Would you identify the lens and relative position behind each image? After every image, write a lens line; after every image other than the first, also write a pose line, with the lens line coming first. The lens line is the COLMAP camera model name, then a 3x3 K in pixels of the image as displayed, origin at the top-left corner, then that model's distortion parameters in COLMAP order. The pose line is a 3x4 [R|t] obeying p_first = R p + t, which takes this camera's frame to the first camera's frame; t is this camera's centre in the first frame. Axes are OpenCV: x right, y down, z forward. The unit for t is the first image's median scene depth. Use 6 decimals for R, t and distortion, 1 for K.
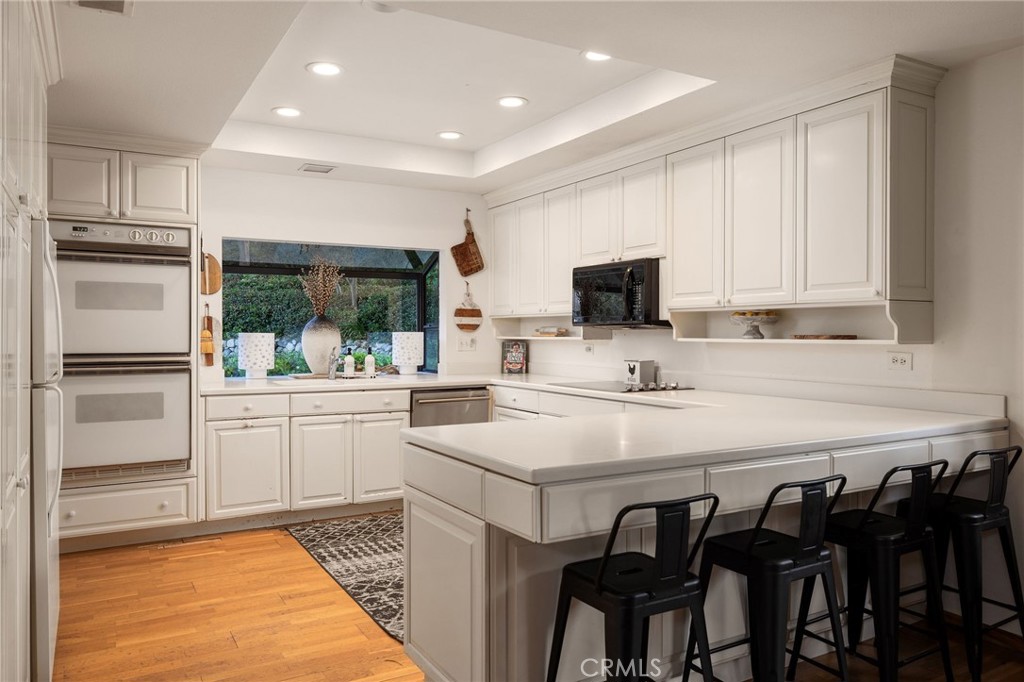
lens RADIAL K [[739.2, 0, 513.0], [0, 739.2, 337.5], [0, 0, 1]] dist [-0.008397, -0.001591]
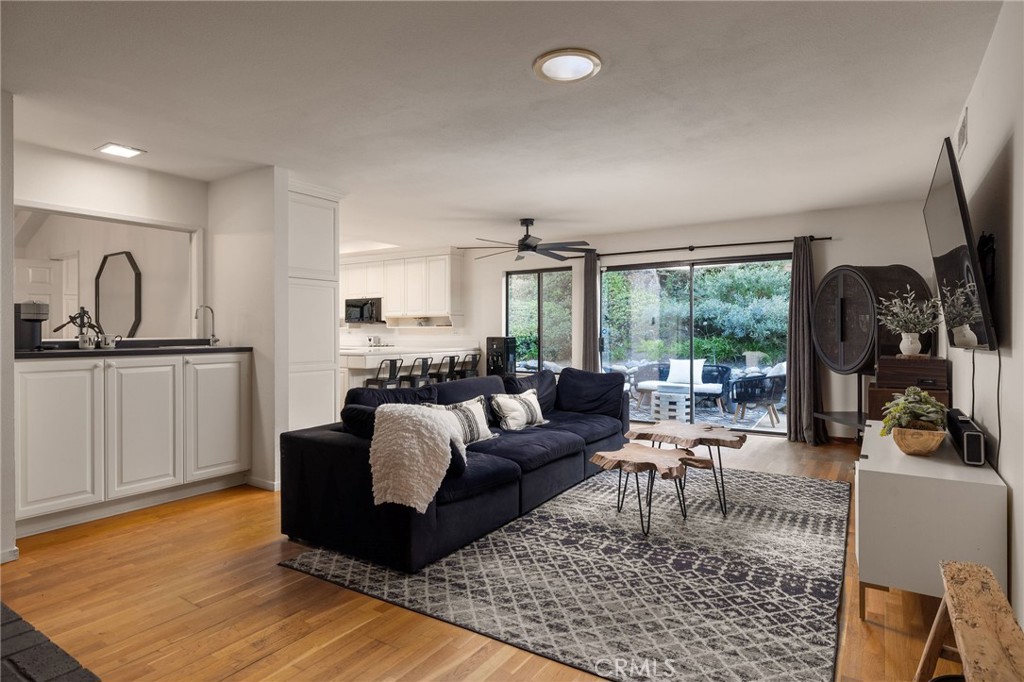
lens RADIAL K [[551.5, 0, 510.7], [0, 551.5, 332.8], [0, 0, 1]] dist [0.002704, 0.001070]
pose [[0.895617, -0.008533, 0.444745, -0.240601], [0.008389, 0.999962, 0.002292, 0.018067], [-0.444748, 0.001678, 0.895654, -0.887238]]
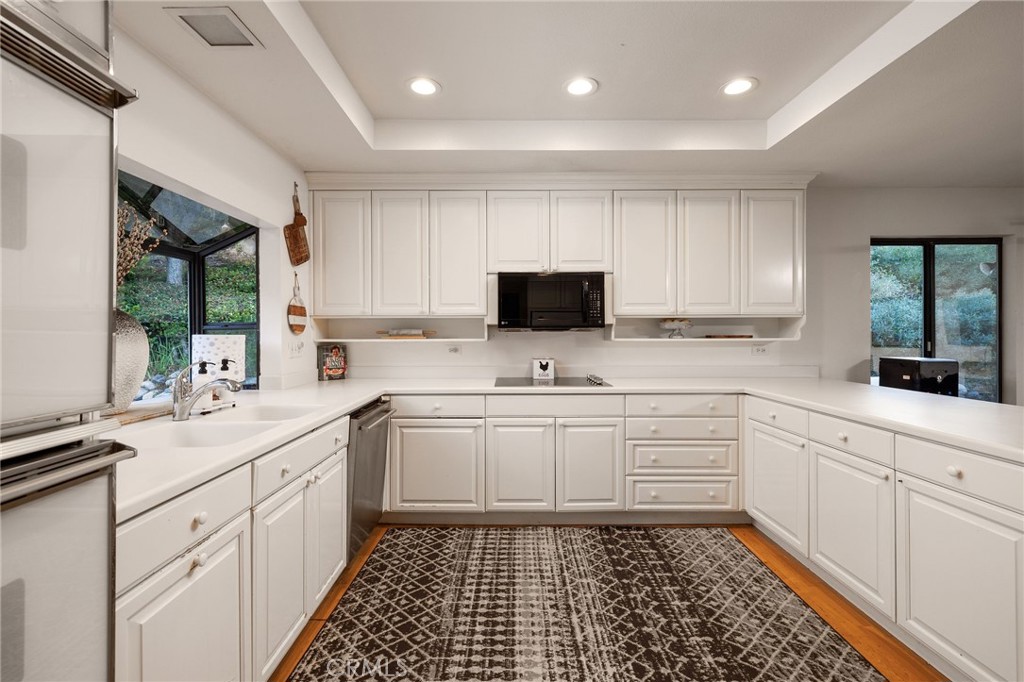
lens RADIAL K [[437.7, 0, 515.8], [0, 437.7, 337.9], [0, 0, 1]] dist [-0.000447, 0.000161]
pose [[0.496766, -0.005979, 0.867864, -0.430422], [0.008608, 0.999961, 0.001962, -0.002306], [-0.867842, 0.006496, 0.496798, 0.657941]]
